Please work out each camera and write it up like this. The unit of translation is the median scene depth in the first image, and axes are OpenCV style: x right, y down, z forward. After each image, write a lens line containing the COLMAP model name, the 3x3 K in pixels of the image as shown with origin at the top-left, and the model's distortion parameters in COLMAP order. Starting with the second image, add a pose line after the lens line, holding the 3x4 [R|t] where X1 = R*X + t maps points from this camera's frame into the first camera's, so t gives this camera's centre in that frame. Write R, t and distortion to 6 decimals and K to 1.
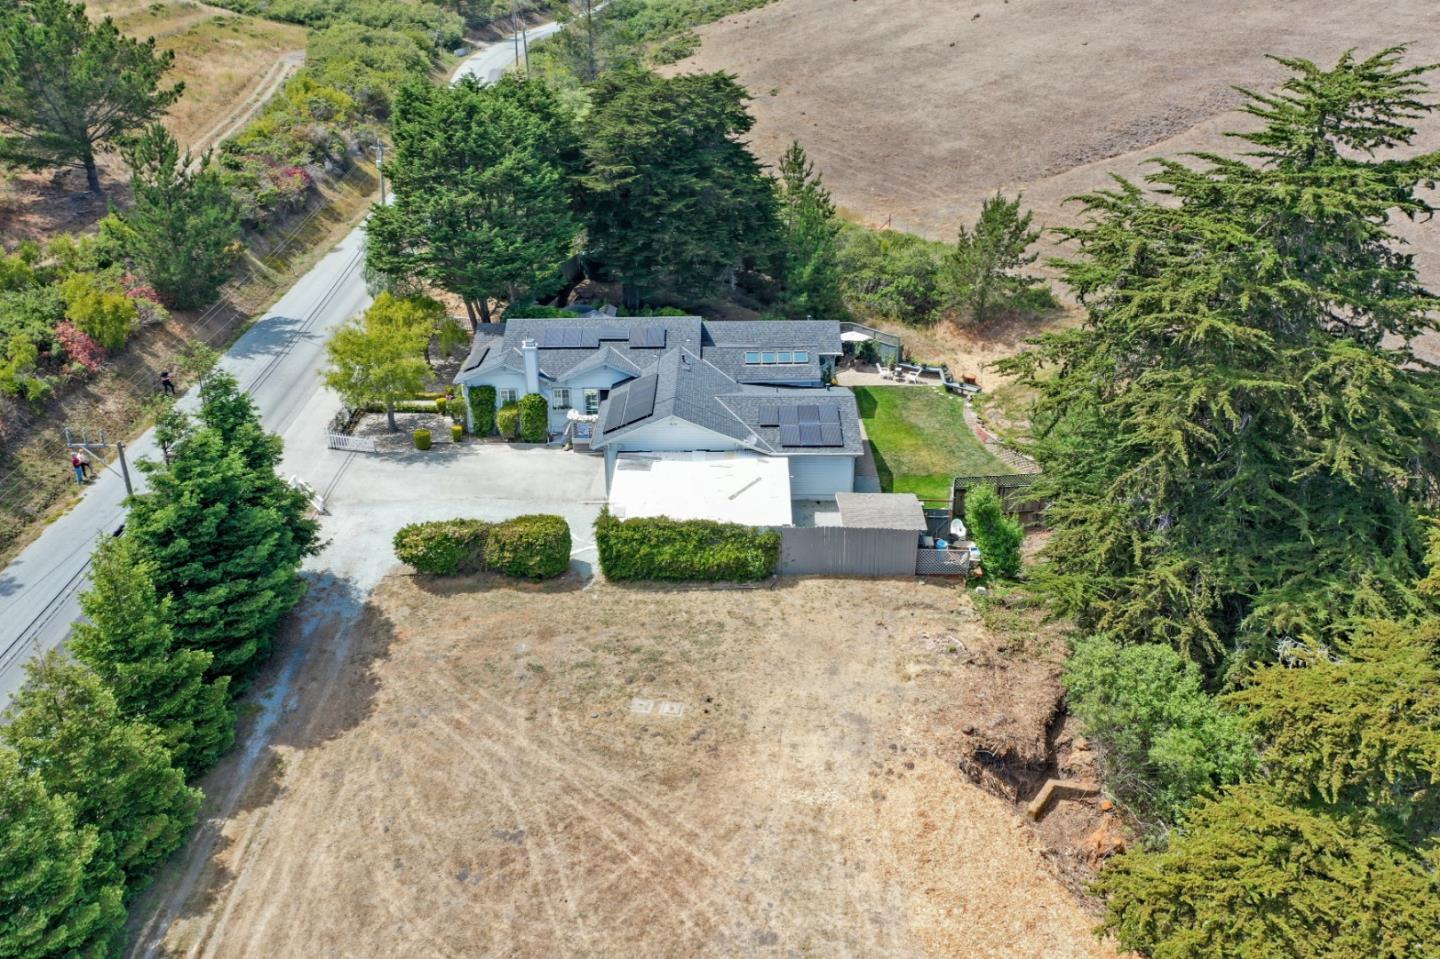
lens RADIAL K [[1137.6, 0, 717.5], [0, 1137.6, 464.8], [0, 0, 1]] dist [0.005825, -0.011280]
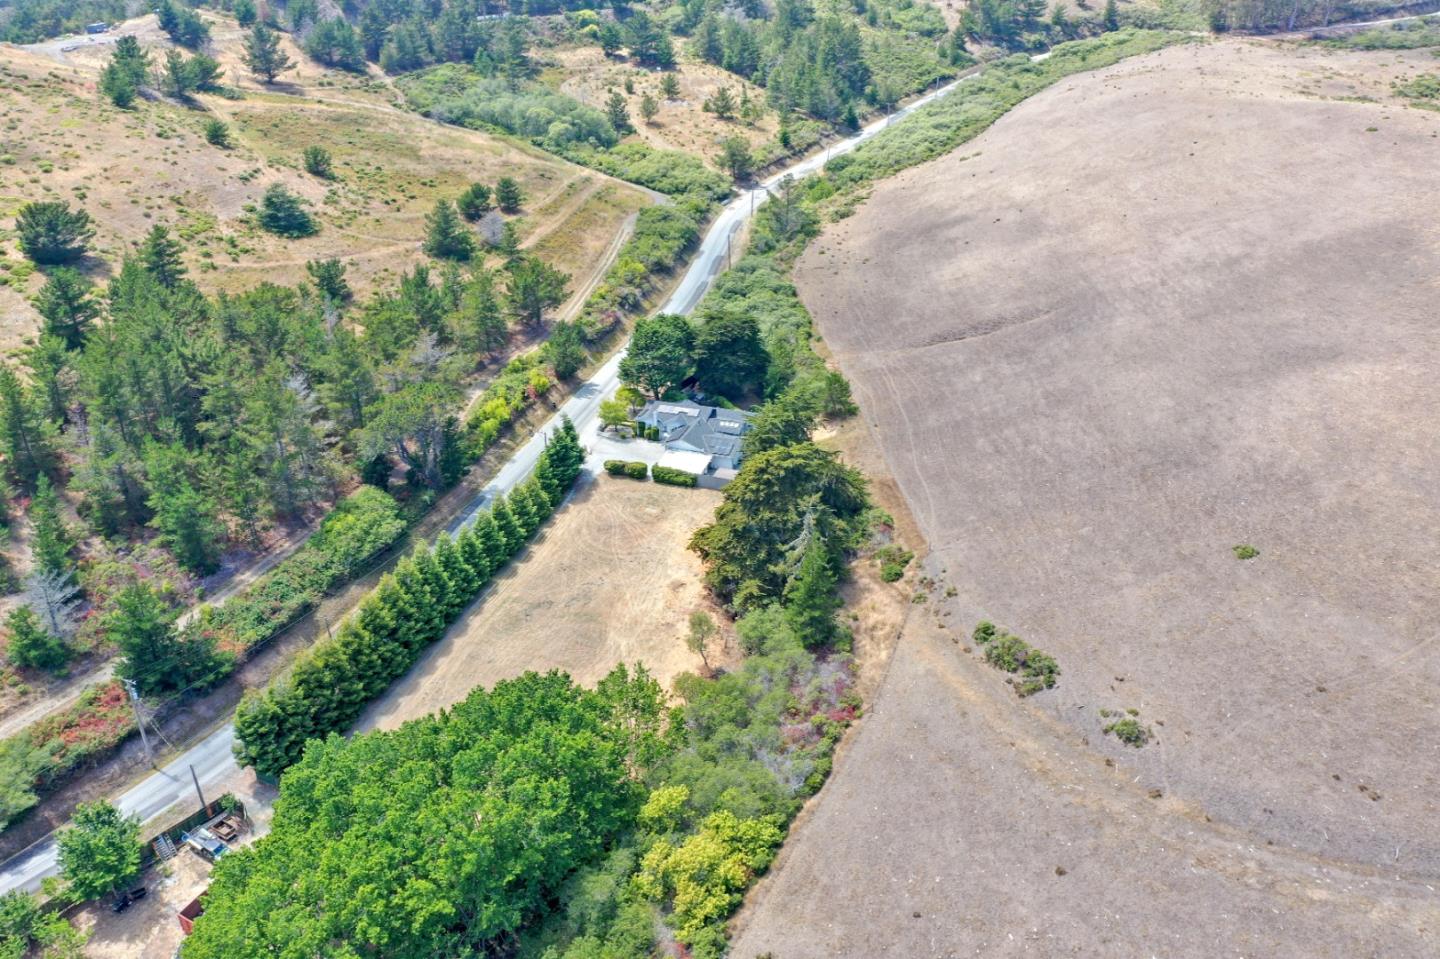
lens RADIAL K [[1137.6, 0, 717.5], [0, 1137.6, 464.8], [0, 0, 1]] dist [0.005825, -0.011280]
pose [[0.949662, 0.137546, -0.281466, 1.062596], [-0.128223, 0.990414, 0.051370, -0.161466], [0.285833, -0.012694, 0.958195, -2.358219]]
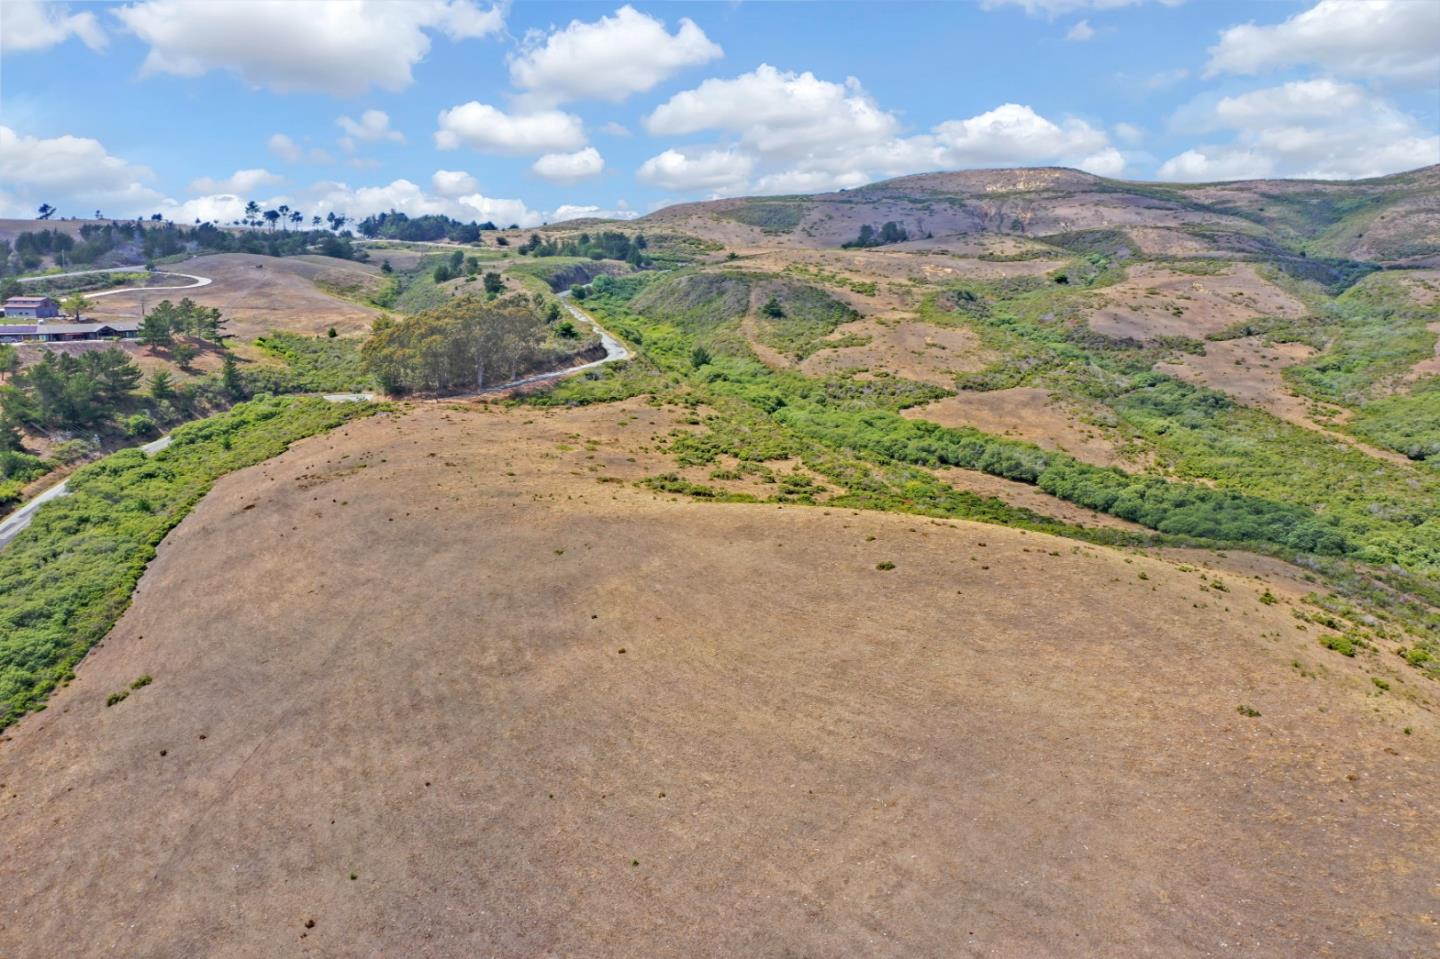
lens RADIAL K [[1137.6, 0, 717.5], [0, 1137.6, 464.8], [0, 0, 1]] dist [0.005825, -0.011280]
pose [[0.891380, -0.067924, 0.448138, 0.460812], [0.175073, 0.963572, -0.202184, -1.409403], [-0.418080, 0.258680, 0.870801, 0.628072]]
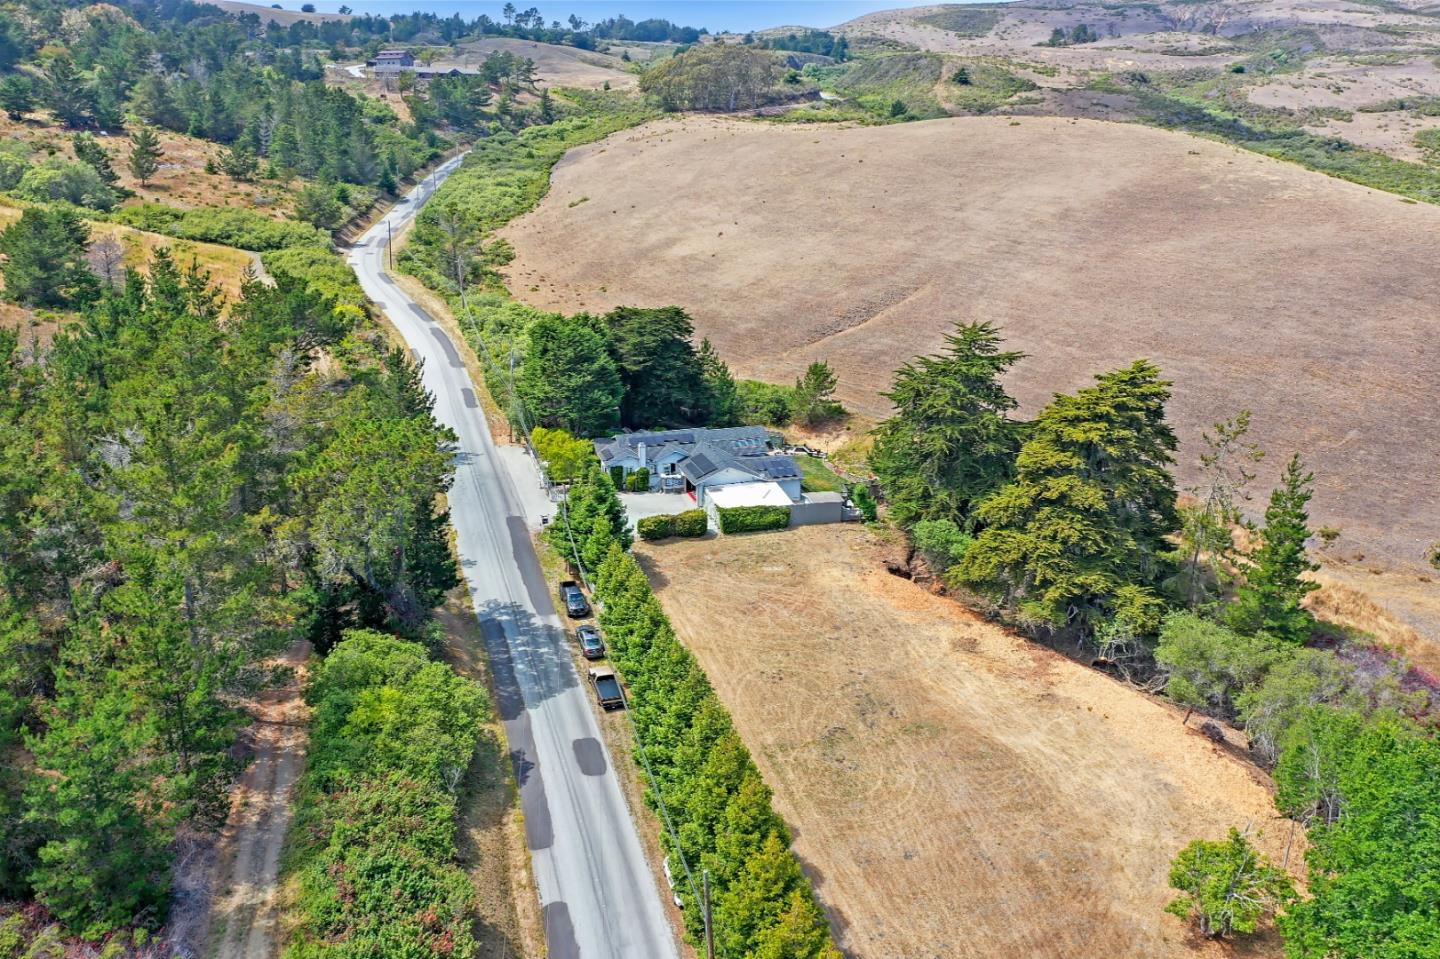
lens RADIAL K [[1137.6, 0, 717.5], [0, 1137.6, 464.8], [0, 0, 1]] dist [0.005825, -0.011280]
pose [[0.951643, -0.076345, 0.297570, -0.730808], [0.110115, 0.989036, -0.098401, 0.171927], [-0.286795, 0.126410, 0.949615, -1.162034]]
